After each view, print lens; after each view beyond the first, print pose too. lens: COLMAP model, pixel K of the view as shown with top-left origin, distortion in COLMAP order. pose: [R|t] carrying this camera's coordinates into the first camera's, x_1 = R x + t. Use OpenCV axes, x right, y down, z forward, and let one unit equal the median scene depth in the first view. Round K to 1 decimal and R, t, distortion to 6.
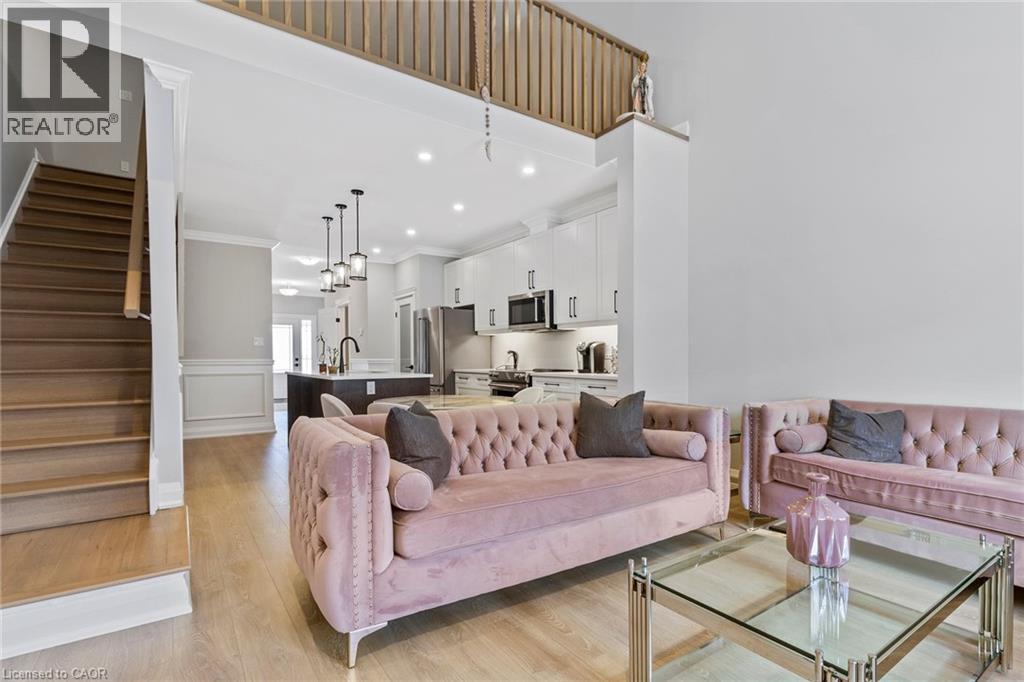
lens RADIAL K [[487.1, 0, 509.9], [0, 487.1, 357.3], [0, 0, 1]] dist [0.000959, 0.000099]
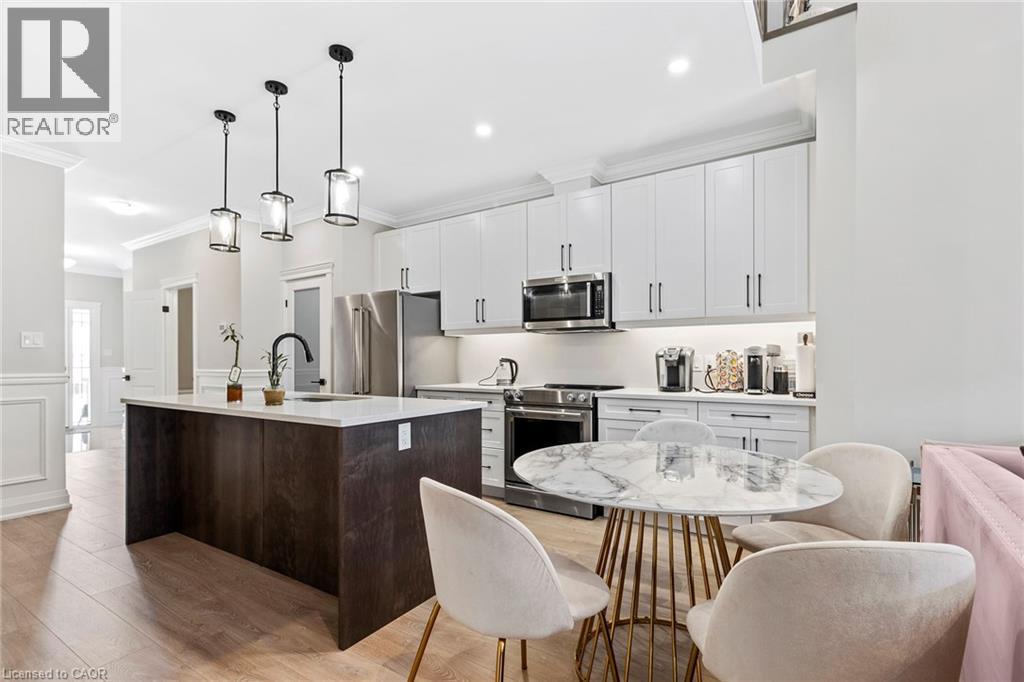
lens RADIAL K [[469.3, 0, 510.9], [0, 469.3, 345.7], [0, 0, 1]] dist [-0.023945, -0.000154]
pose [[0.917210, 0.016418, 0.398067, -0.287276], [-0.001227, 0.999262, -0.038387, -0.006857], [-0.398403, 0.034721, 0.916553, 0.408359]]
